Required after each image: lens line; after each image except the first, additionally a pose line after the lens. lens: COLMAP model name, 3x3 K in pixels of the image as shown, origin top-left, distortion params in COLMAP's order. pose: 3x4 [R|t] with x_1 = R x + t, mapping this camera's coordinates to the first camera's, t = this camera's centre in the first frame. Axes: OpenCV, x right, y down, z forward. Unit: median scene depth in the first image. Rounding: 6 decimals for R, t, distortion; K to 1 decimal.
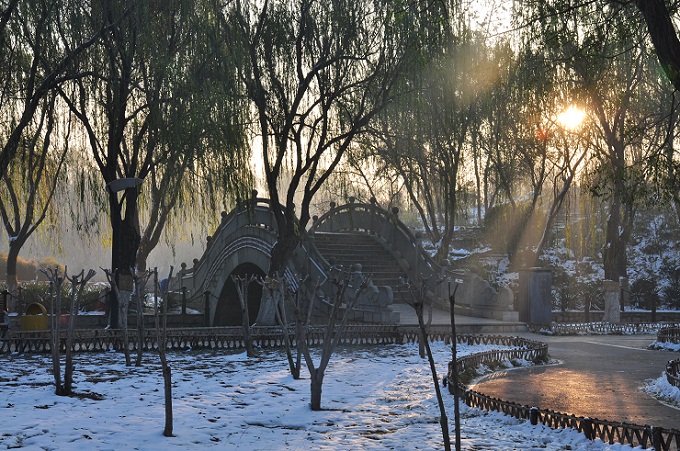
lens RADIAL K [[1001.5, 0, 340.0], [0, 1001.5, 225.5], [0, 0, 1]] dist [0.003194, 0.018342]
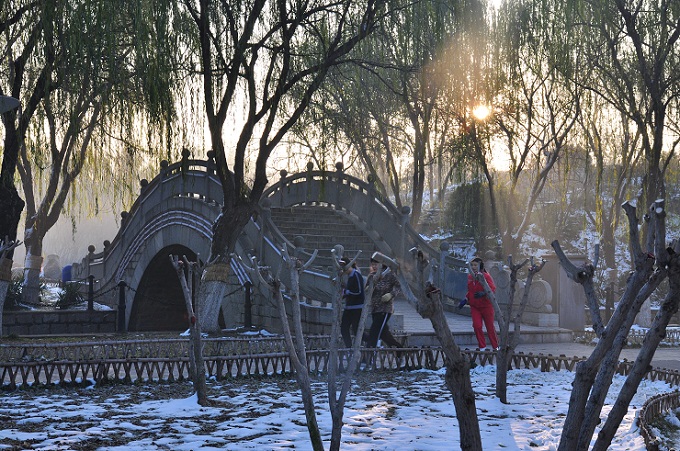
lens RADIAL K [[1001.5, 0, 340.0], [0, 1001.5, 225.5], [0, 0, 1]] dist [0.003194, 0.018342]
pose [[0.996357, 0.012848, 0.084313, -0.037066], [-0.013637, 0.999868, 0.008794, 0.016294], [-0.084189, -0.009912, 0.996401, 0.265358]]
